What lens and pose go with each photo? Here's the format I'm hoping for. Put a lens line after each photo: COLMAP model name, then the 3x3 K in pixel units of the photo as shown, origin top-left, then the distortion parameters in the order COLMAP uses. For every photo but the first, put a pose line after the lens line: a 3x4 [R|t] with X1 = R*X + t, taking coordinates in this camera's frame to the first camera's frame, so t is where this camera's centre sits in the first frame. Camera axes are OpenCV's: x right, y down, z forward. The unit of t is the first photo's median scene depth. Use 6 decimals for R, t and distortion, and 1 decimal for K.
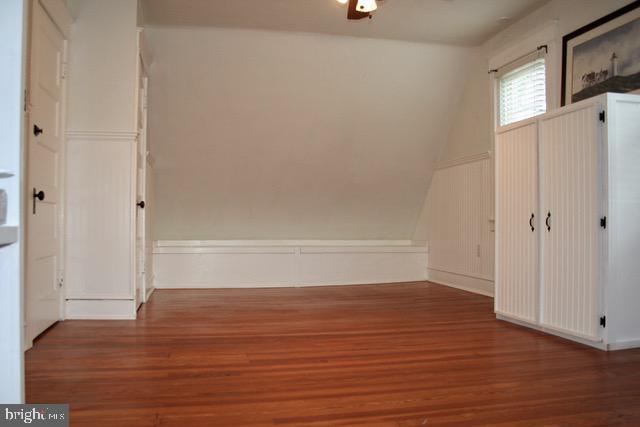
lens RADIAL K [[518.6, 0, 320.9], [0, 518.6, 220.3], [0, 0, 1]] dist [-0.159366, 0.118973]
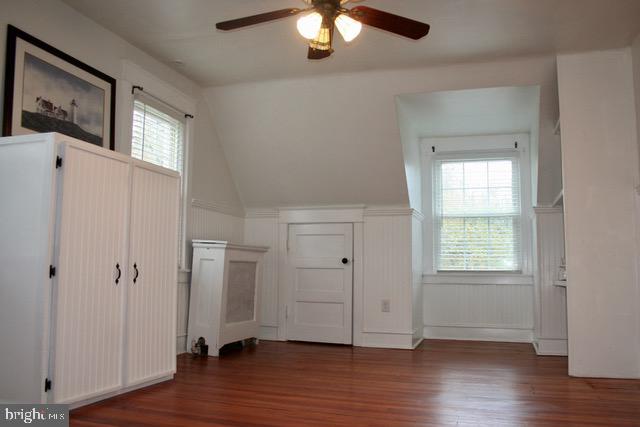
lens RADIAL K [[518.6, 0, 320.9], [0, 518.6, 220.3], [0, 0, 1]] dist [-0.159366, 0.118973]
pose [[-0.847358, 0.041142, 0.529426, -0.338015], [-0.016442, 0.994483, -0.103598, -0.002885], [-0.530768, -0.096489, -0.842007, 1.520466]]
